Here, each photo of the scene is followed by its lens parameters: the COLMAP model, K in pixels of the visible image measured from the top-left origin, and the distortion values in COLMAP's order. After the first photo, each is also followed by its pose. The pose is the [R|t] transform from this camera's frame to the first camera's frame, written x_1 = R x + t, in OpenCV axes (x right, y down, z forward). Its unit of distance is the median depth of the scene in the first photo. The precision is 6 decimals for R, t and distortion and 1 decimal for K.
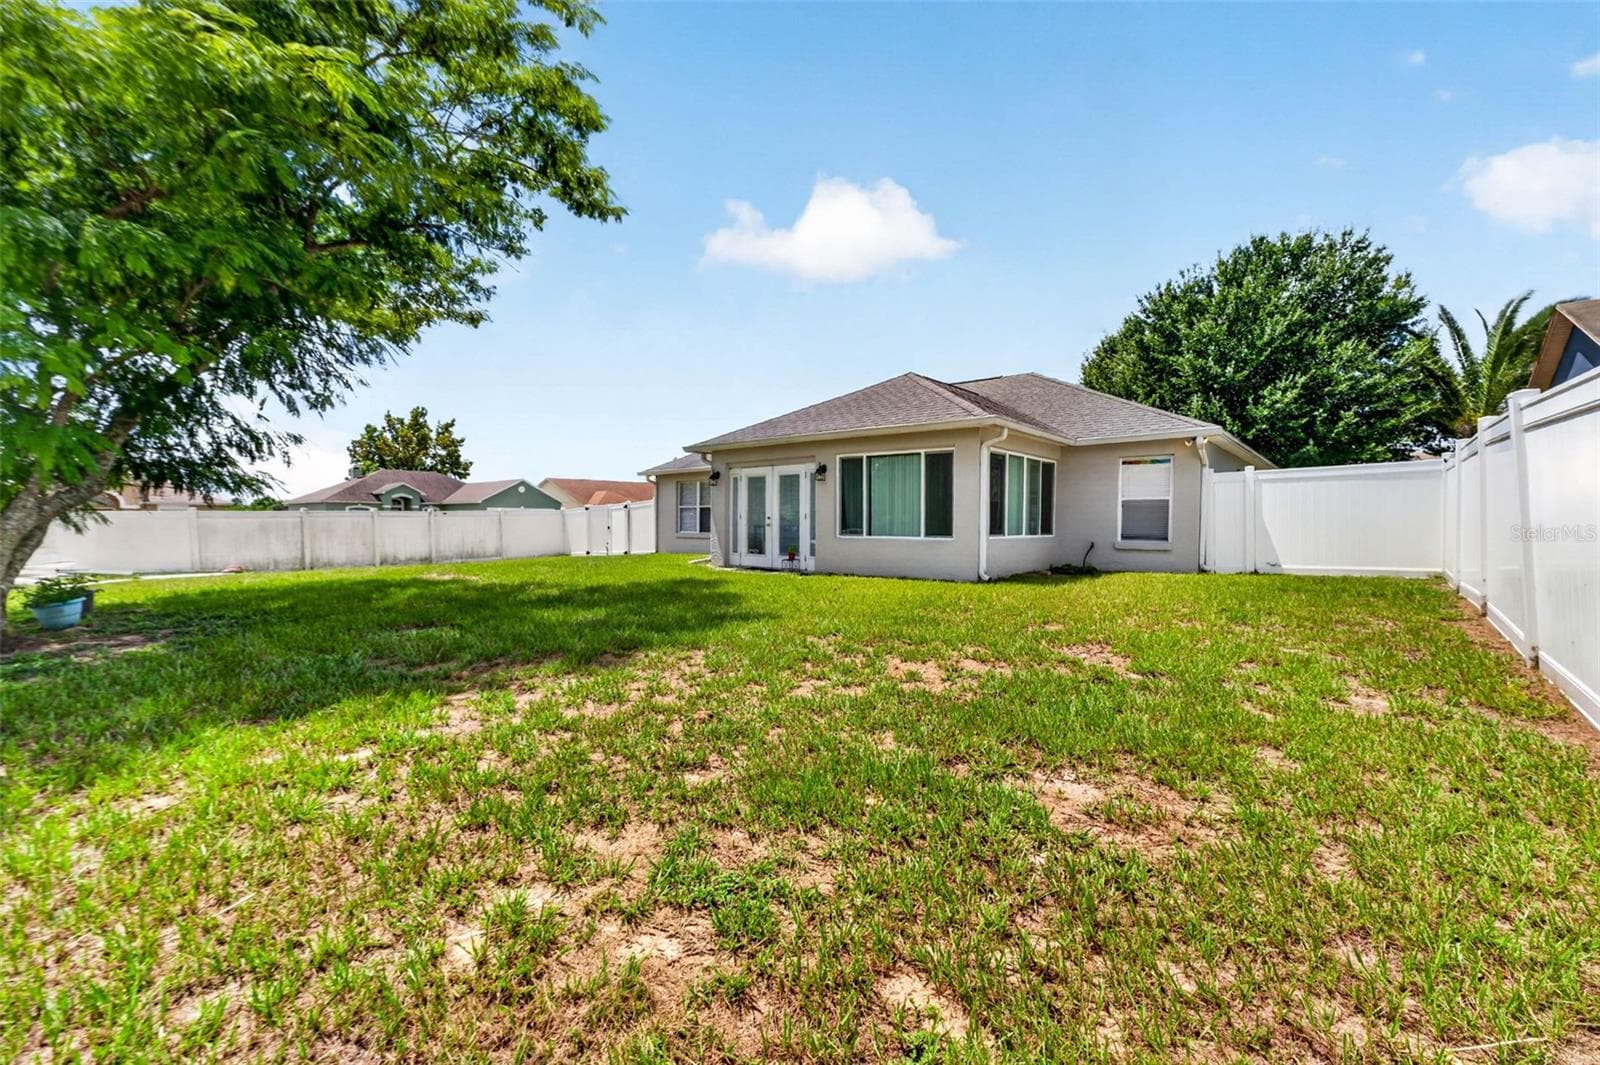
lens RADIAL K [[641.7, 0, 816.5], [0, 641.7, 504.9], [0, 0, 1]] dist [-0.001188, -0.000187]
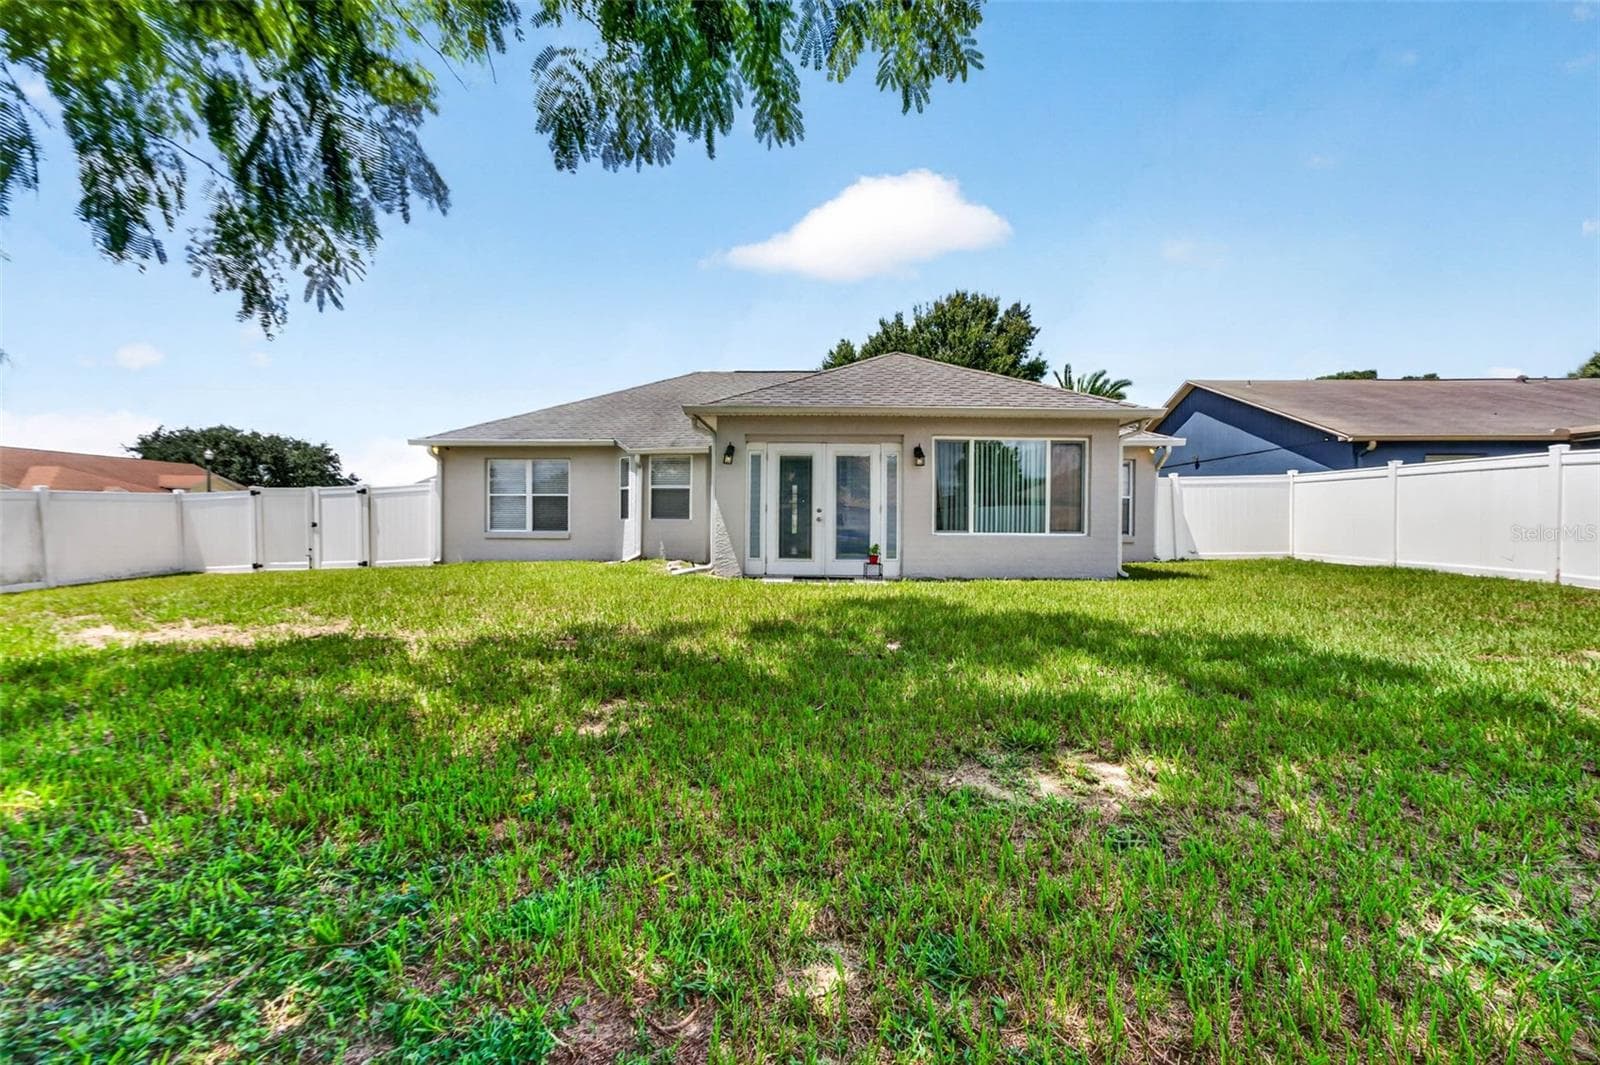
lens RADIAL K [[626.1, 0, 798.2], [0, 626.1, 523.2], [0, 0, 1]] dist [-0.016993, -0.000013]
pose [[0.798114, 0.000878, 0.602505, -0.565301], [-0.019350, 0.999520, 0.024176, 0.018092], [-0.602195, -0.030953, 0.797749, 0.431593]]
